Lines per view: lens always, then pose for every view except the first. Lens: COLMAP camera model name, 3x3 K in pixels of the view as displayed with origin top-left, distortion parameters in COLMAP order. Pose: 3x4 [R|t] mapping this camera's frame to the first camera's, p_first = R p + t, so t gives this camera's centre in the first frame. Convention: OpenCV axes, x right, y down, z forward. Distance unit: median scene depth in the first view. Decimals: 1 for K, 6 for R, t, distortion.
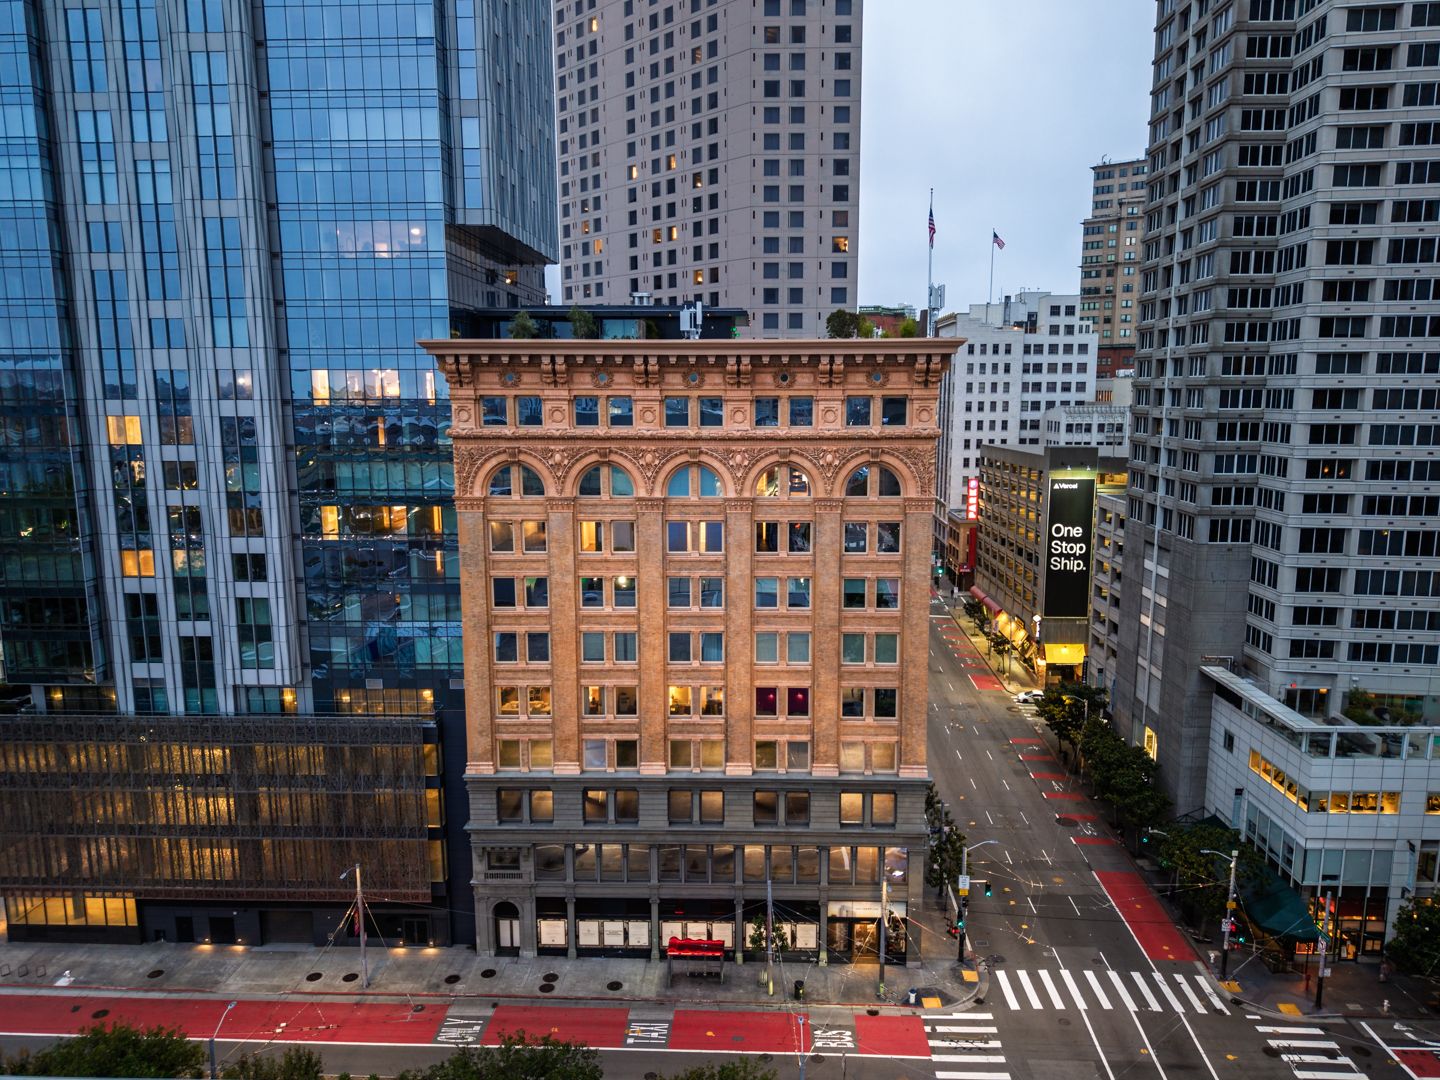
lens RADIAL K [[995.8, 0, 733.5], [0, 995.8, 552.4], [0, 0, 1]] dist [0.041777, -0.047958]
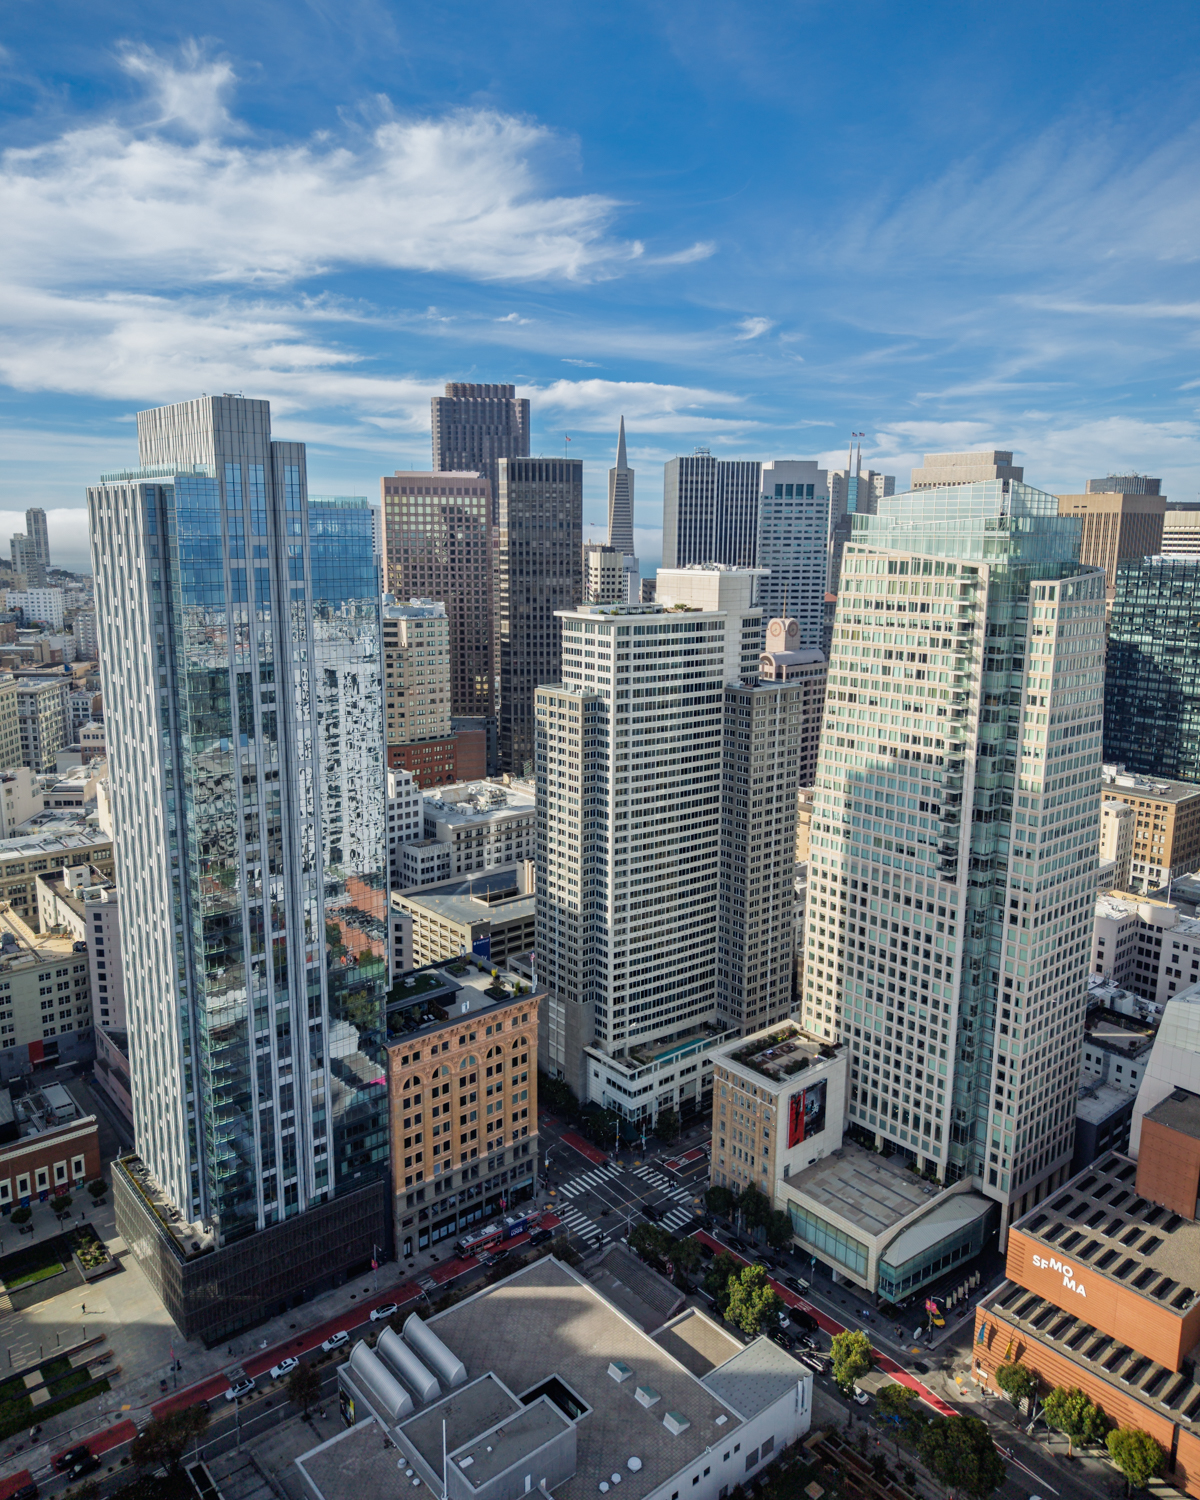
lens RADIAL K [[1091.7, 0, 611.7], [0, 1091.7, 715.3], [0, 0, 1]] dist [0.010945, -0.009464]
pose [[0.740865, -0.110131, 0.662563, -1.470109], [0.100469, 0.993538, 0.052803, -1.022118], [-0.664097, 0.027447, 0.747142, -1.409439]]
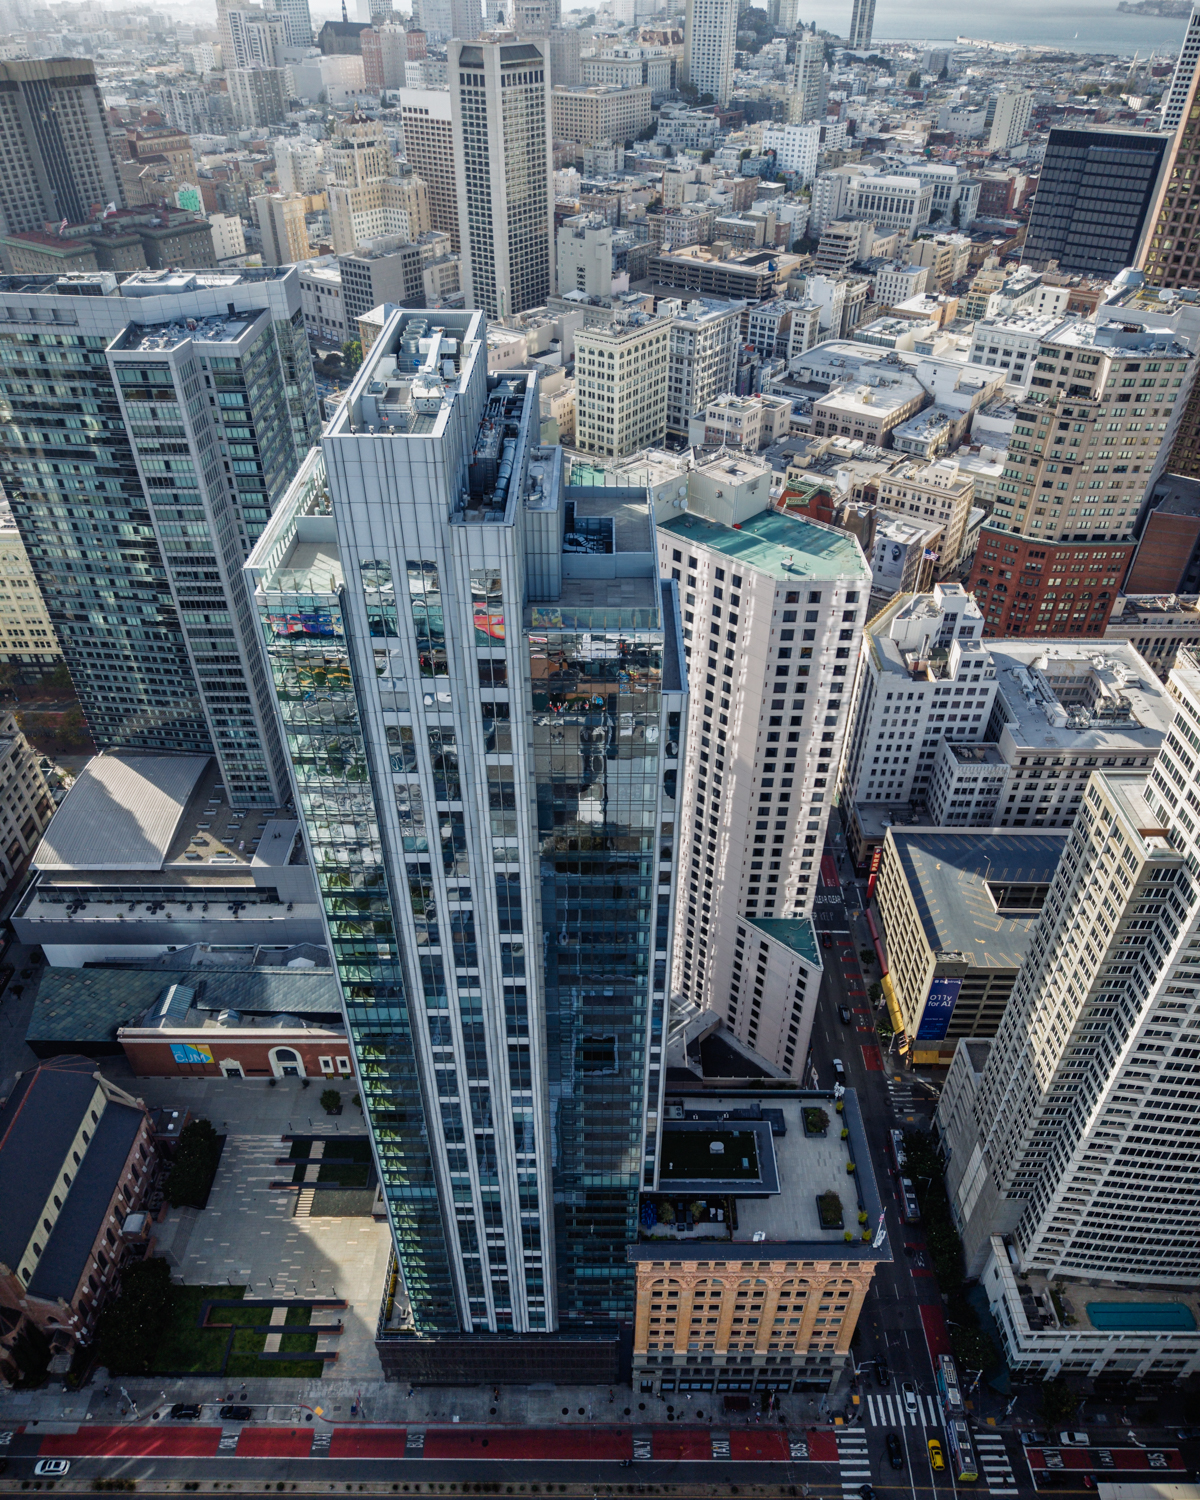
lens RADIAL K [[1069.7, 0, 593.3], [0, 1069.7, 811.7], [0, 0, 1]] dist [0.034521, -0.046054]
pose [[0.999625, -0.016937, 0.021506, -0.351947], [0.004066, 0.868758, 0.495220, -1.771298], [-0.027071, -0.494947, 0.868502, -0.391708]]
